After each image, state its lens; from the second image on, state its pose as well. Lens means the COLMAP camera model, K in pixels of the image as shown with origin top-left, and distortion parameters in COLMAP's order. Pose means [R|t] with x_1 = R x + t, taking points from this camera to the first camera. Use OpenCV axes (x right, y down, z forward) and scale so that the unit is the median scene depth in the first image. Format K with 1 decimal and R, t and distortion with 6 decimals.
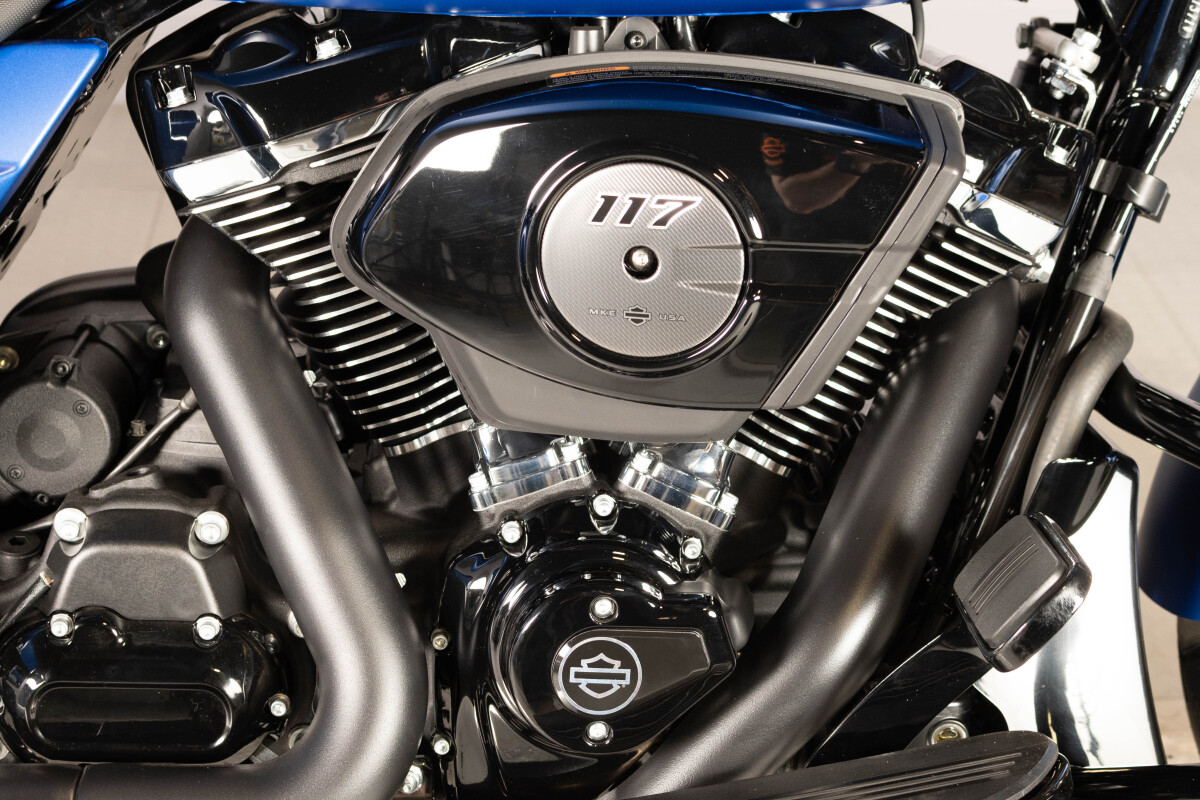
lens RADIAL K [[2327.2, 0, 602.0], [0, 2327.2, 459.5], [0, 0, 1]] dist [0.008474, -0.043375]
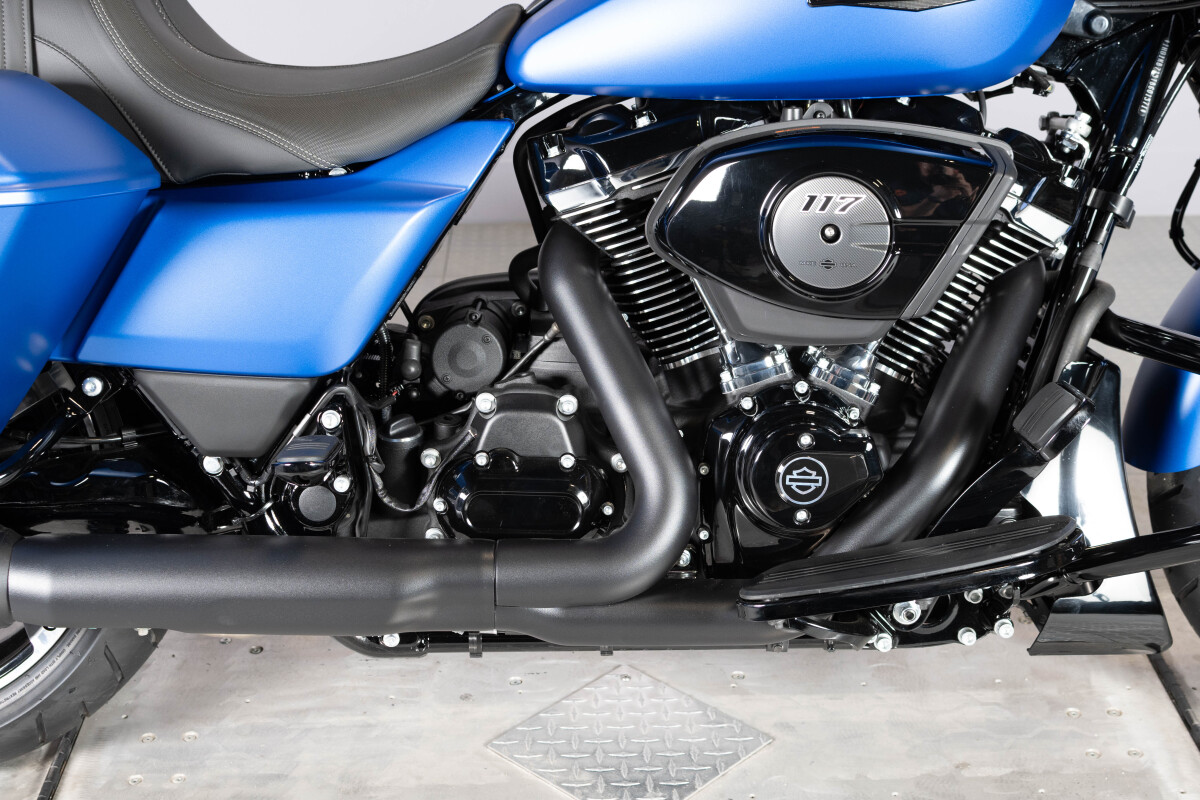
lens RADIAL K [[1822.9, 0, 599.8], [0, 1822.9, 397.3], [0, 0, 1]] dist [-0.004932, 0.054646]
pose [[0.998828, -0.003380, -0.048277, -0.080954], [-0.000753, 0.996352, -0.085336, 0.138312], [0.048389, 0.085273, 0.995182, -0.323972]]
